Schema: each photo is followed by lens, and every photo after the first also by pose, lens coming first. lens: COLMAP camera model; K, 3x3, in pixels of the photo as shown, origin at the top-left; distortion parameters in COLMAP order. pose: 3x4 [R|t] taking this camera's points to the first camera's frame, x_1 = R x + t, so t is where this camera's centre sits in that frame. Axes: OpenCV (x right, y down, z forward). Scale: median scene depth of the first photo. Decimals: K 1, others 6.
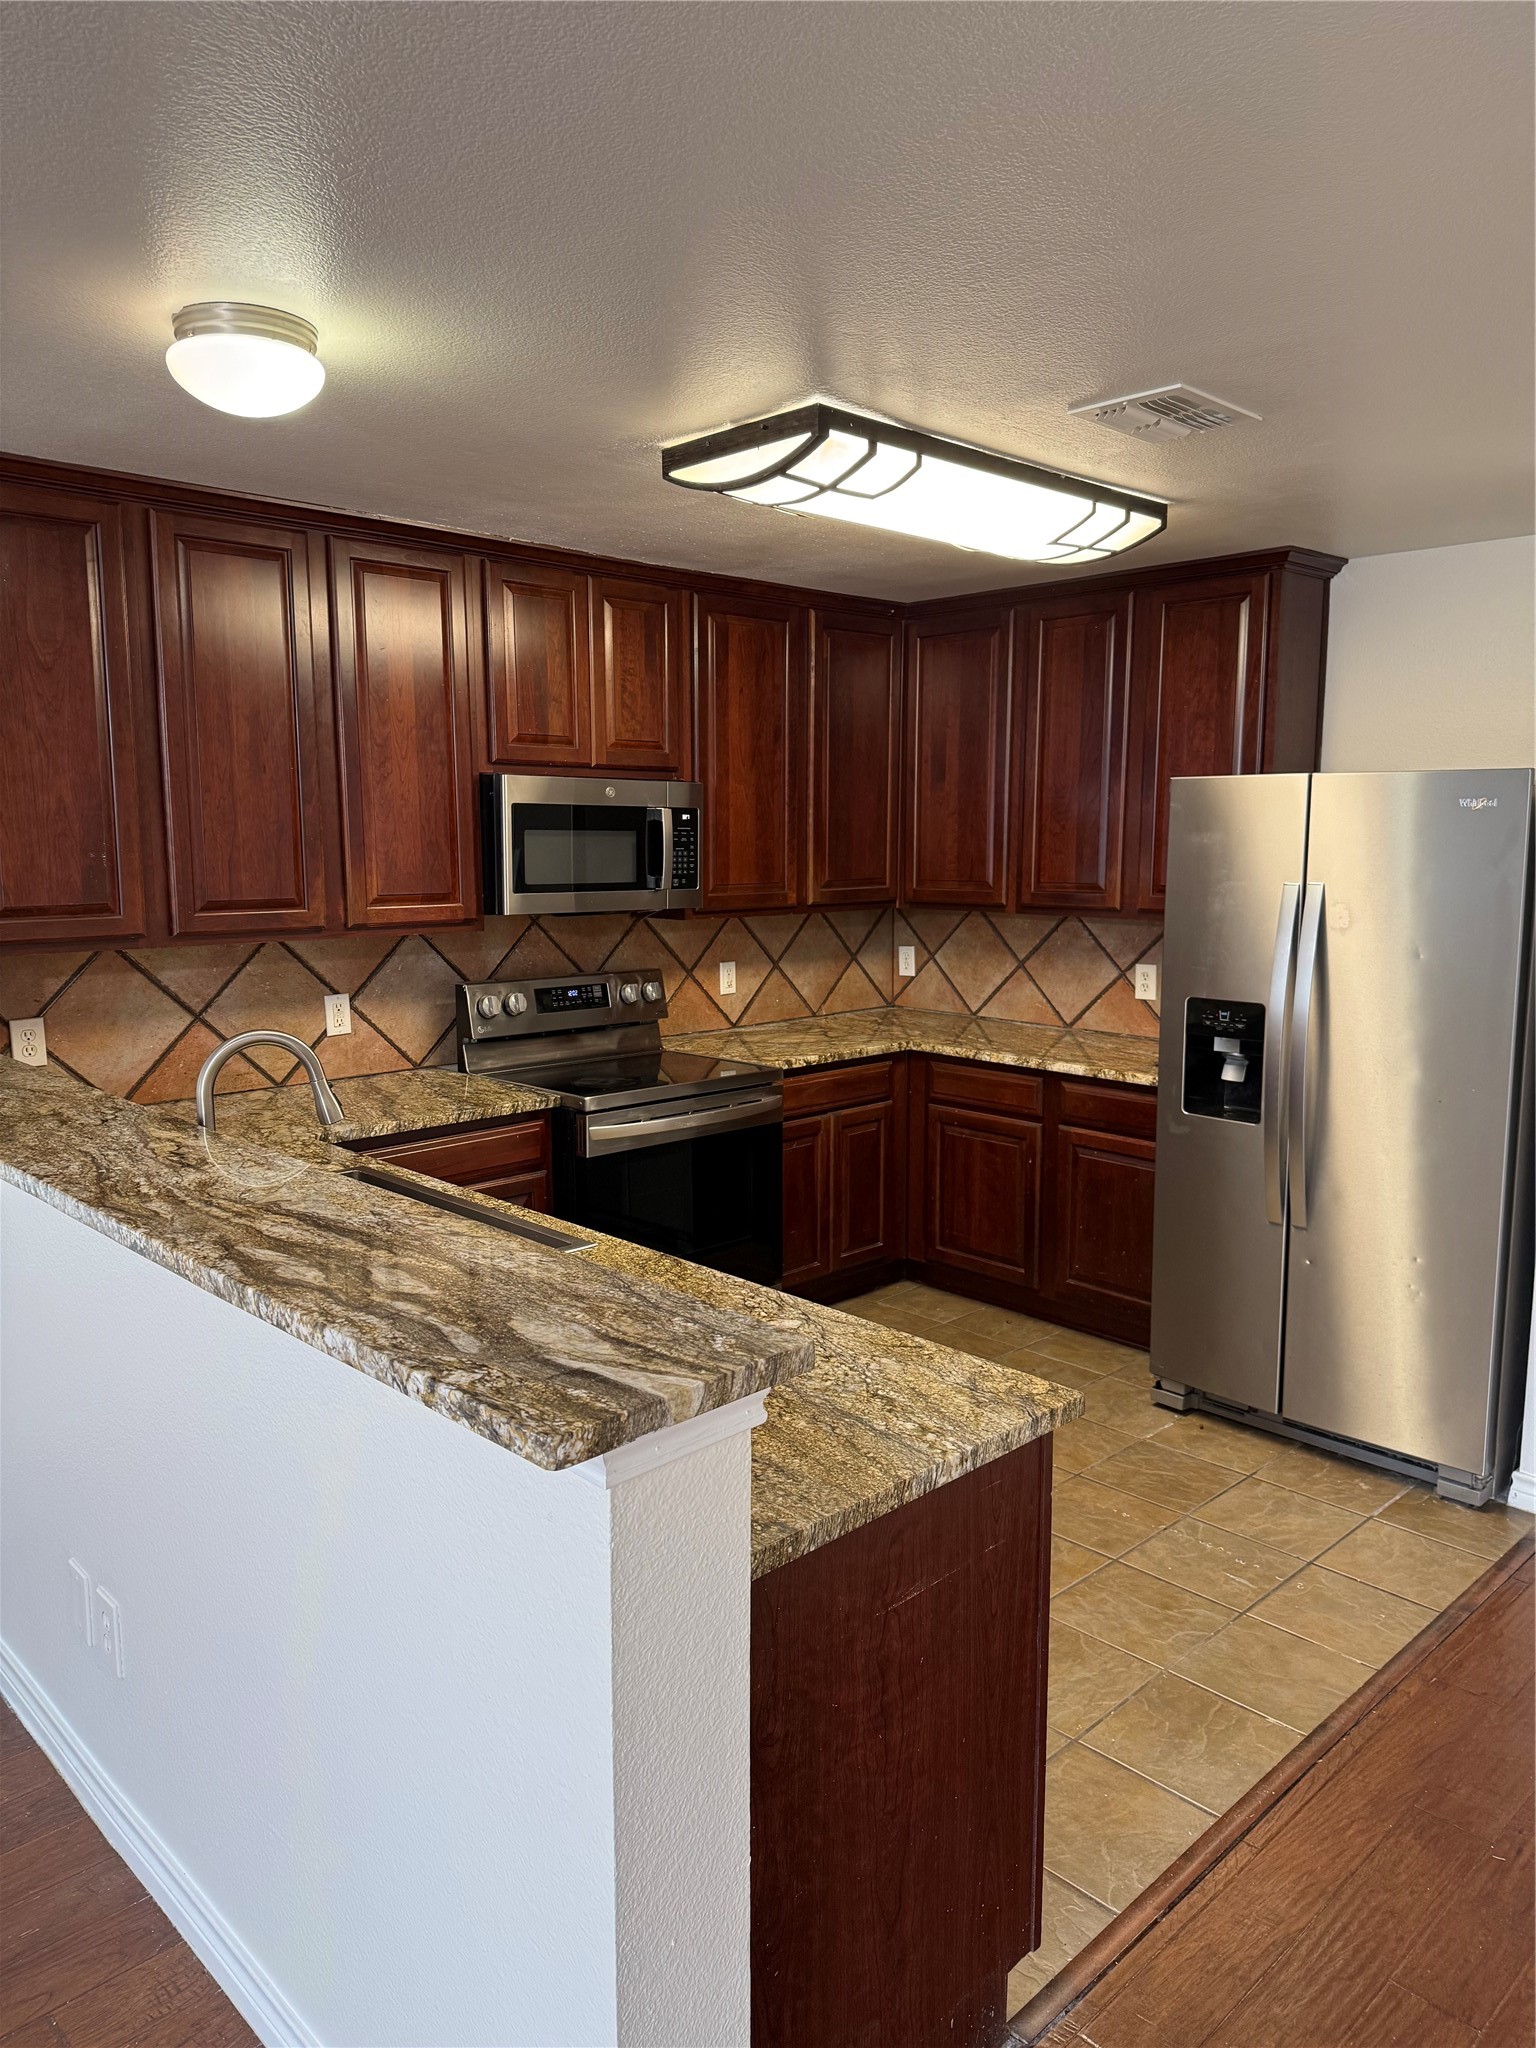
lens RADIAL K [[1436.2, 0, 751.8], [0, 1436.2, 1024.7], [0, 0, 1]] dist [0.047917, -0.033391]
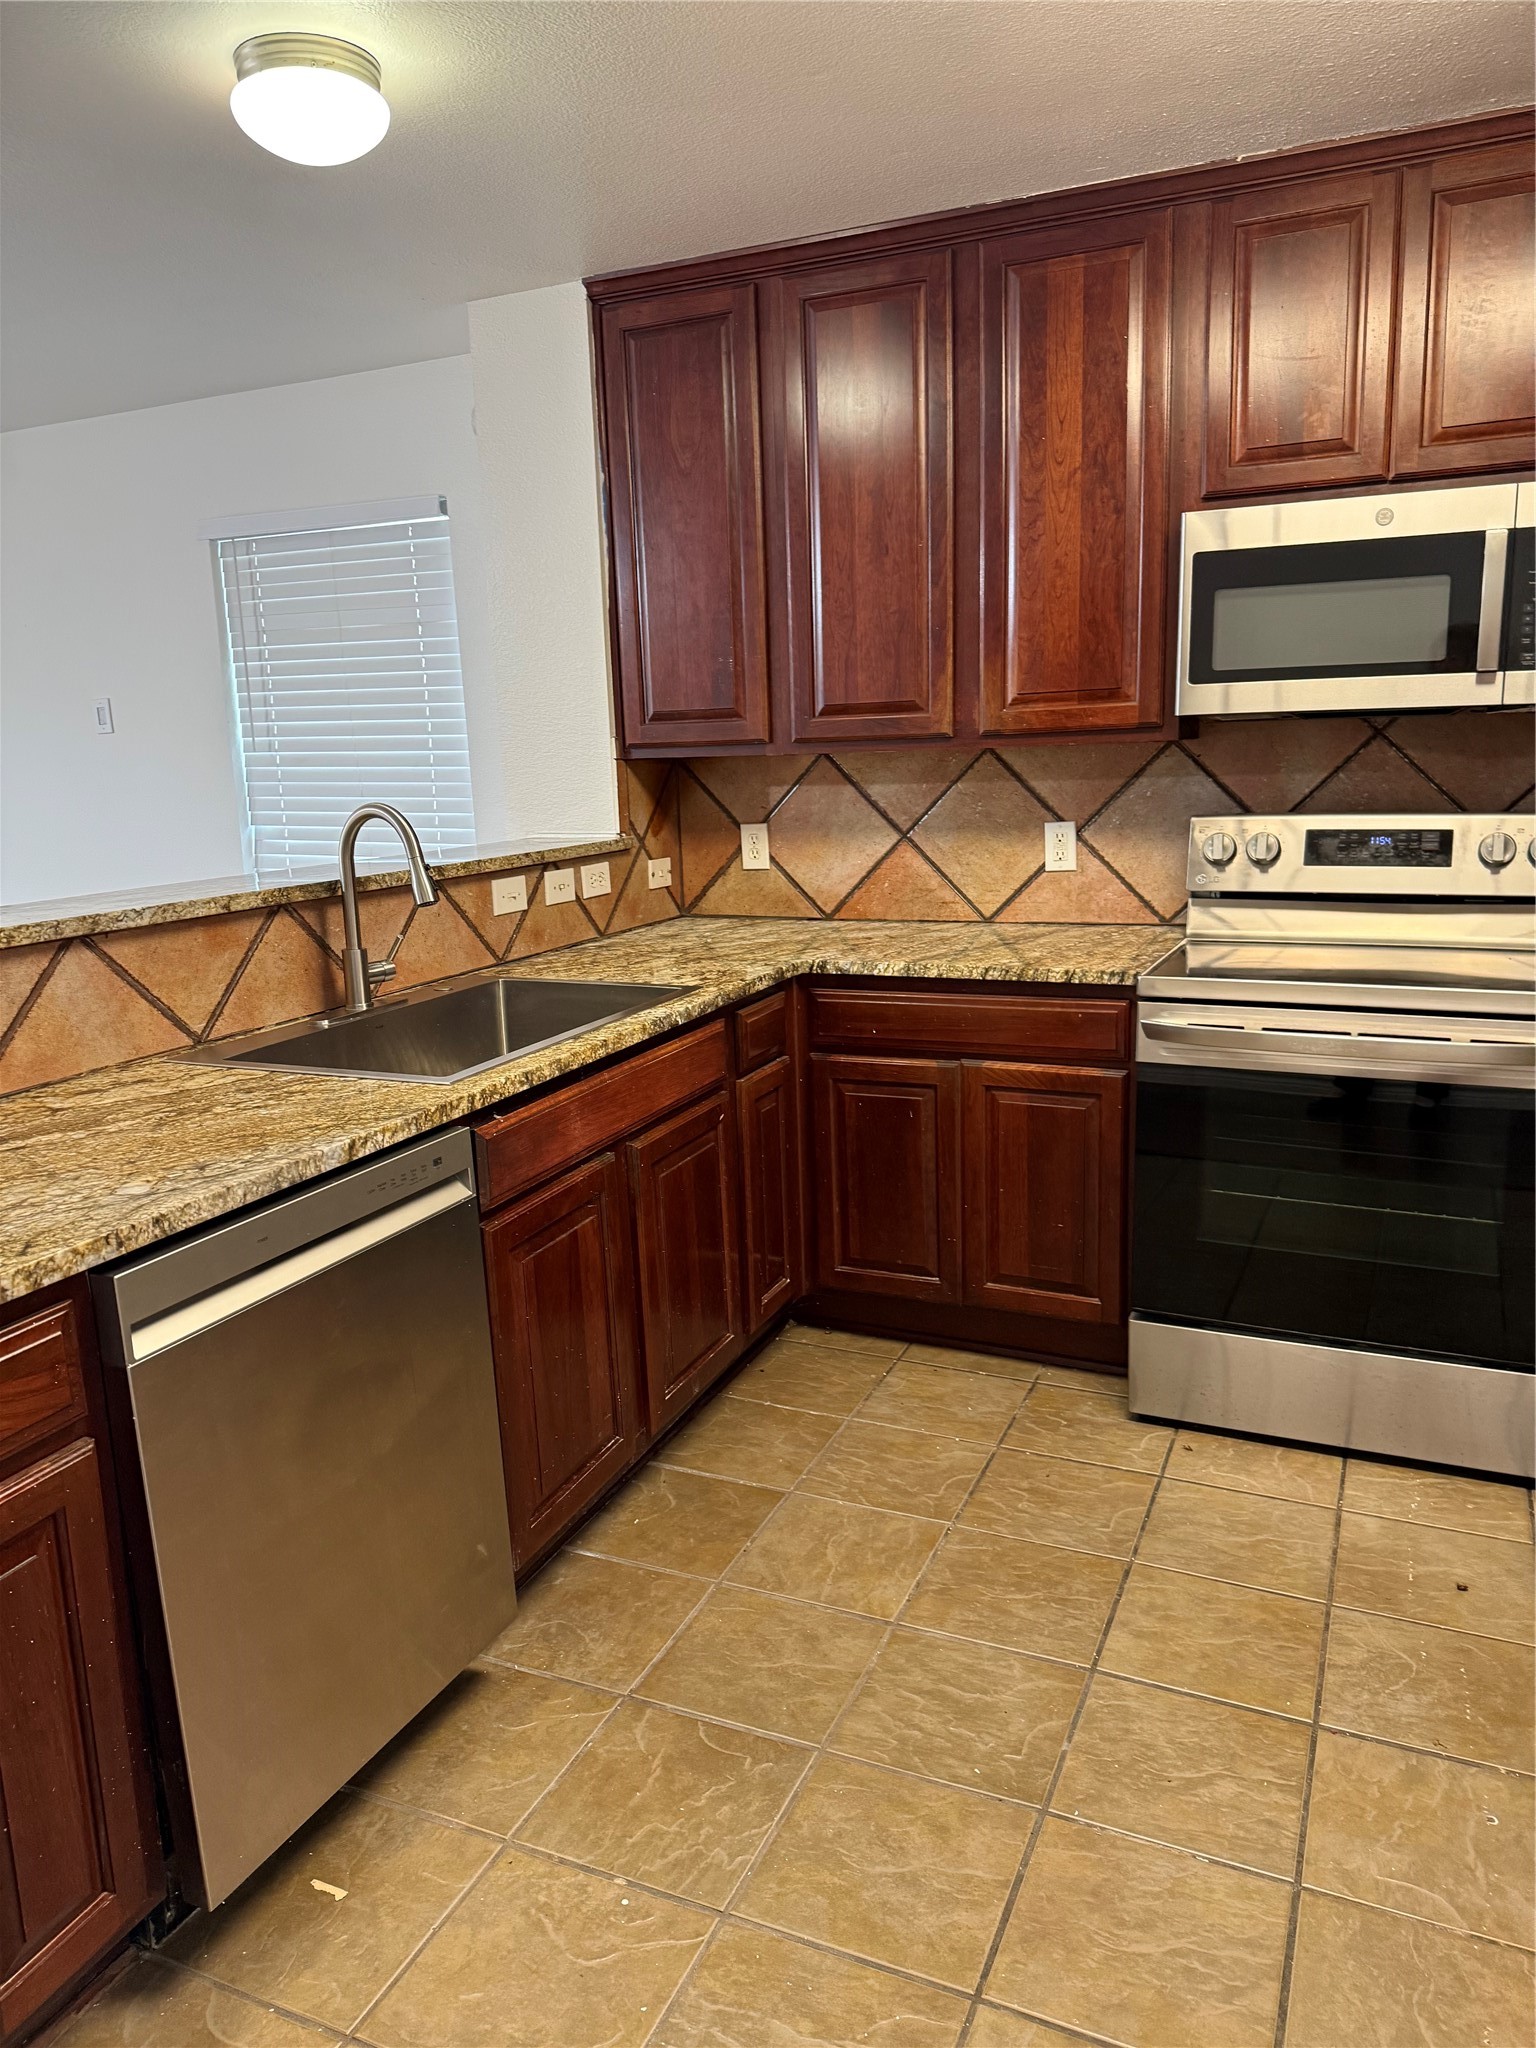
lens RADIAL K [[1436.2, 0, 765.4], [0, 1436.2, 1042.5], [0, 0, 1]] dist [0.047917, -0.033391]
pose [[0.373417, 0.177973, -0.910431, 0.463439], [-0.089769, 0.983751, 0.155486, -0.010275], [0.923310, 0.023667, 0.383326, 0.561129]]
